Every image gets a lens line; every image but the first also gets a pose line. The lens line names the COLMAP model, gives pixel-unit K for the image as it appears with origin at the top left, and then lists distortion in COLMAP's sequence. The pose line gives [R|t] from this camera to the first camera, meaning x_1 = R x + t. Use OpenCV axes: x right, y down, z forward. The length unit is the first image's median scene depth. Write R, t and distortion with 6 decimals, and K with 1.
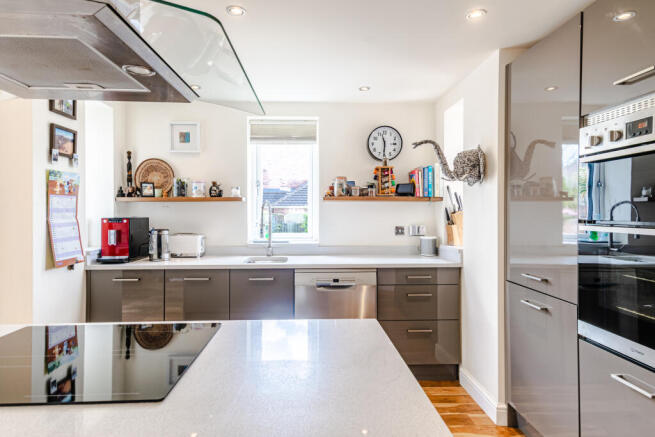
lens RADIAL K [[387.4, 0, 326.9], [0, 387.4, 210.4], [0, 0, 1]] dist [0.001537, 0.000381]
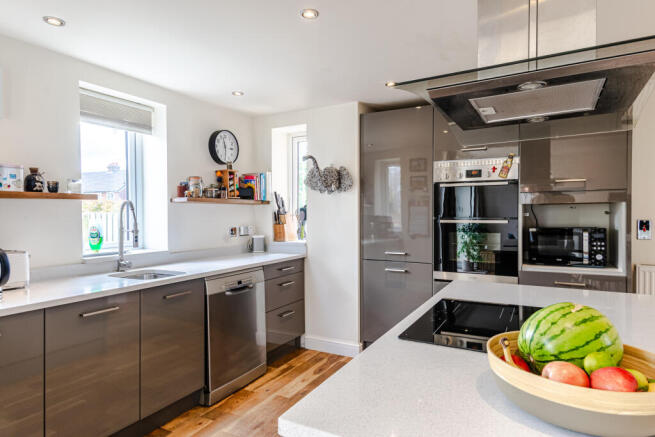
lens RADIAL K [[385.0, 0, 327.5], [0, 385.0, 218.5], [0, 0, 1]] dist [0.001559, 0.000117]
pose [[0.510420, -0.013975, 0.859812, -0.608467], [0.001866, 0.999884, 0.015144, 0.000992], [-0.859923, -0.006126, 0.510387, 0.255057]]
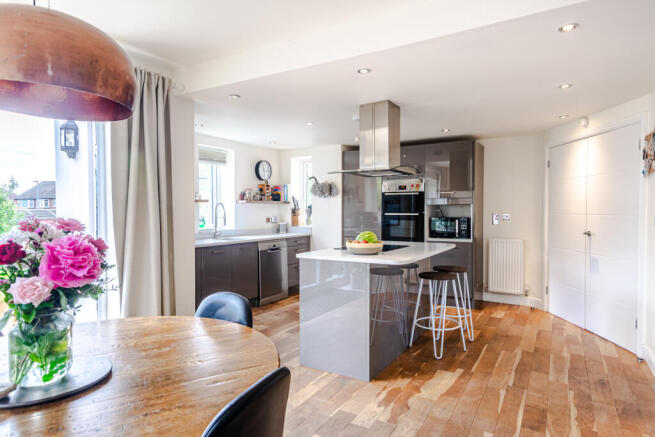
lens RADIAL K [[385.0, 0, 327.5], [0, 385.0, 218.5], [0, 0, 1]] dist [0.001559, 0.000117]
pose [[0.541923, -0.019457, 0.840203, -1.197280], [-0.001918, 0.999701, 0.024388, 0.001603], [-0.840426, -0.014828, 0.541723, -0.192720]]
